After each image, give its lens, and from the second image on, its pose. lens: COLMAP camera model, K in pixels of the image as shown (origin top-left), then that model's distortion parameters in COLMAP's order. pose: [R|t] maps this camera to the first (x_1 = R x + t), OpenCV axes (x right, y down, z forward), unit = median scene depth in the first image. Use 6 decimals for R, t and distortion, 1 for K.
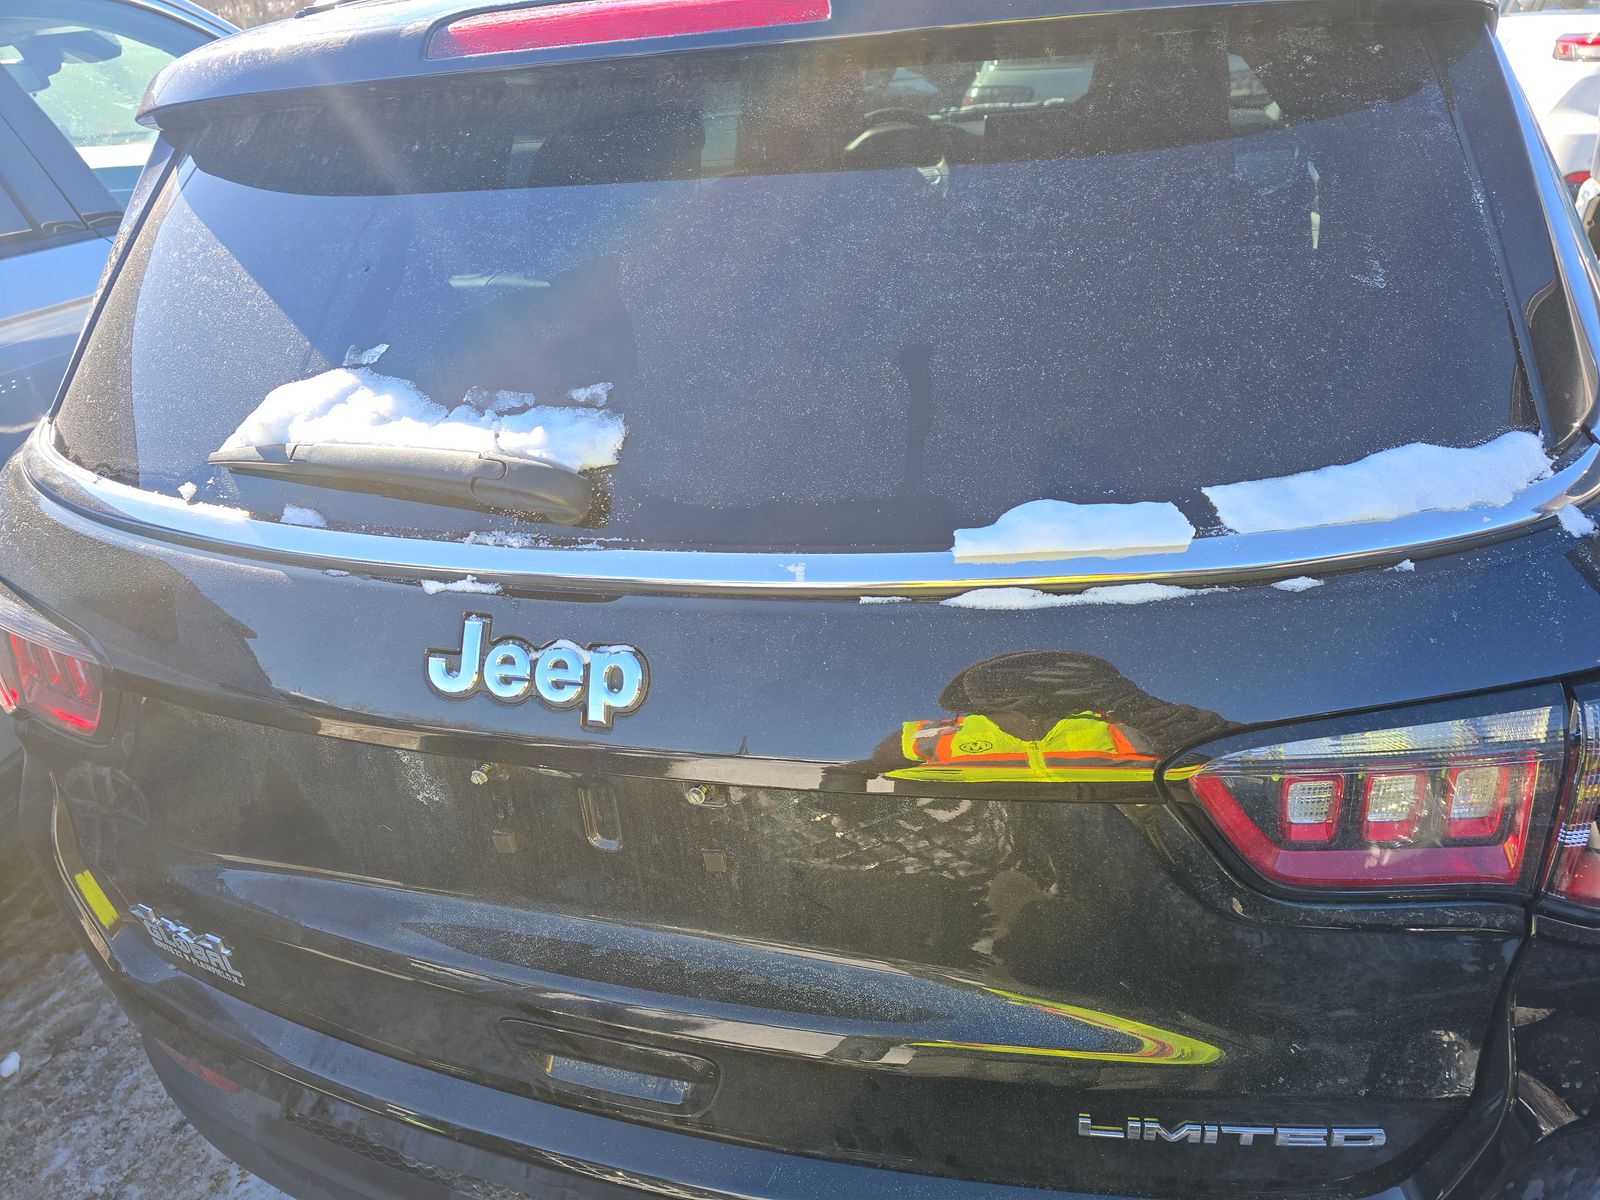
lens RADIAL K [[1046.6, 0, 800.0], [0, 1046.6, 600.0], [0, 0, 1]] dist [0.031301, -0.031696]
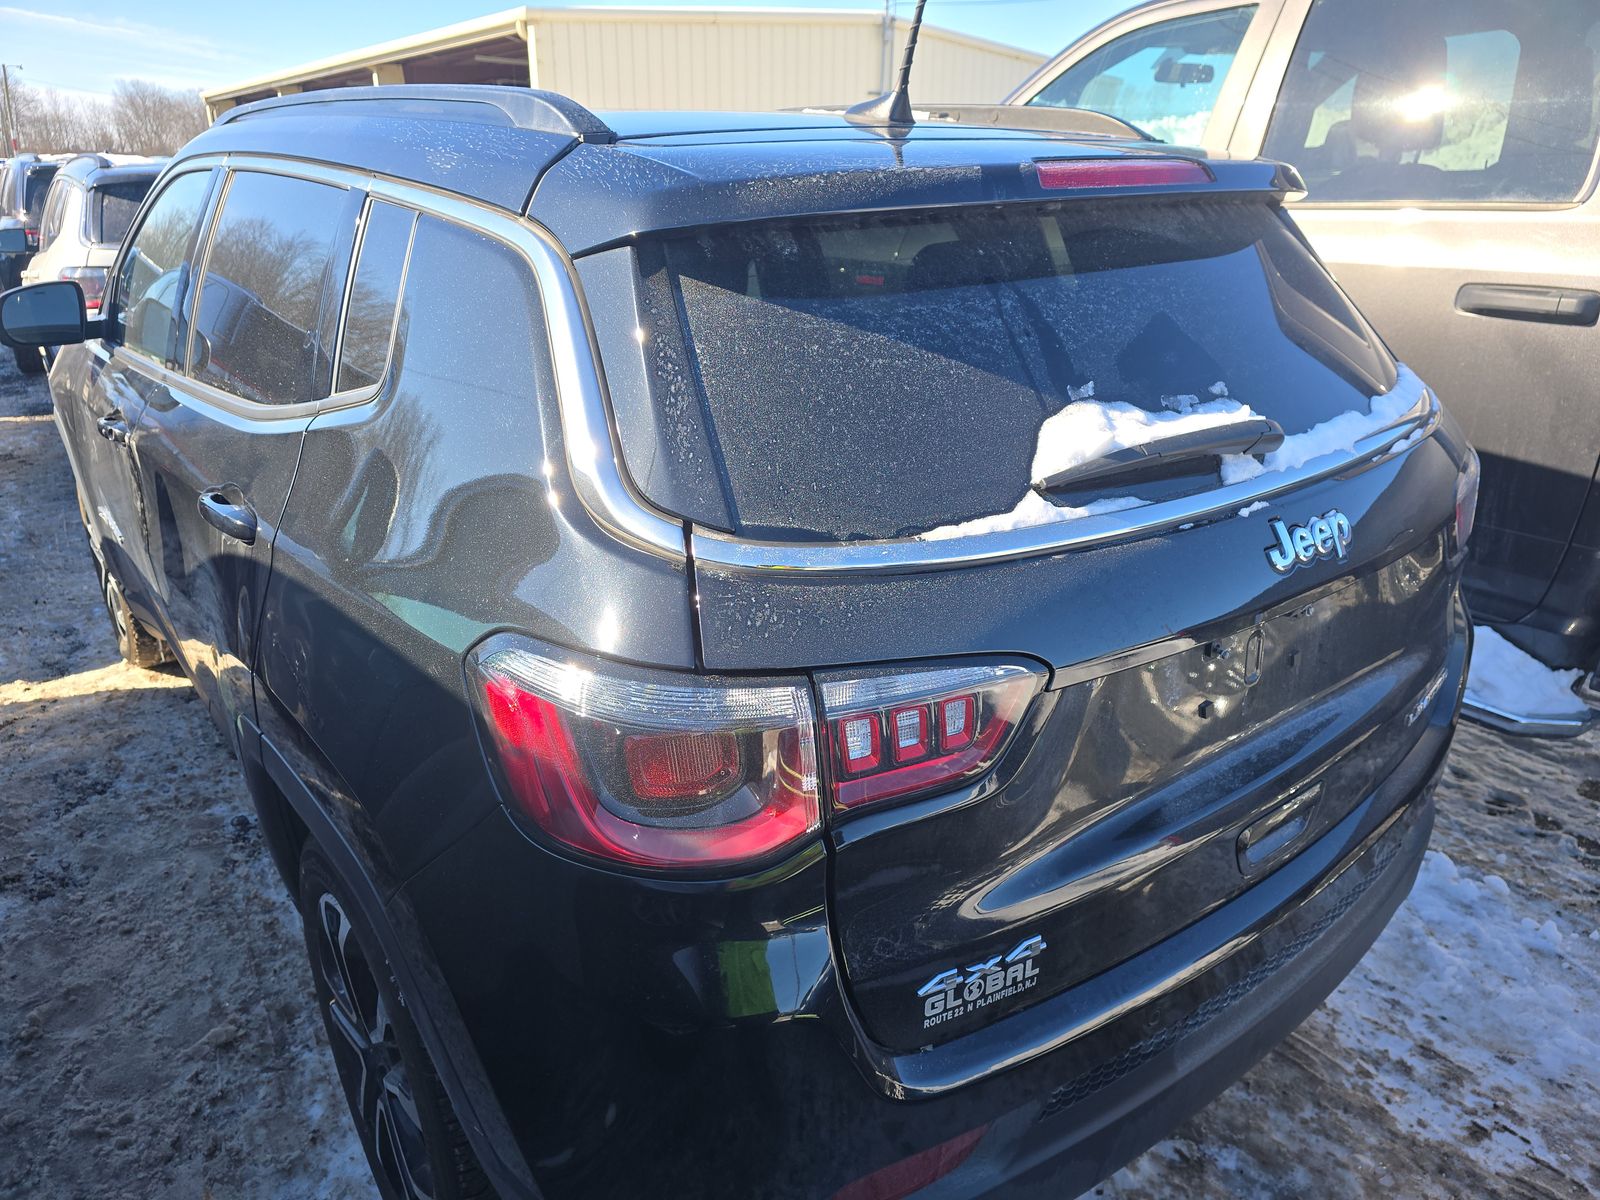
lens RADIAL K [[1046.6, 0, 800.0], [0, 1046.6, 600.0], [0, 0, 1]] dist [0.031301, -0.031696]
pose [[0.584941, -0.236727, 0.775760, -1.854890], [0.342911, 0.938952, 0.027963, -0.151601], [-0.735021, 0.249660, 0.630408, 0.512003]]
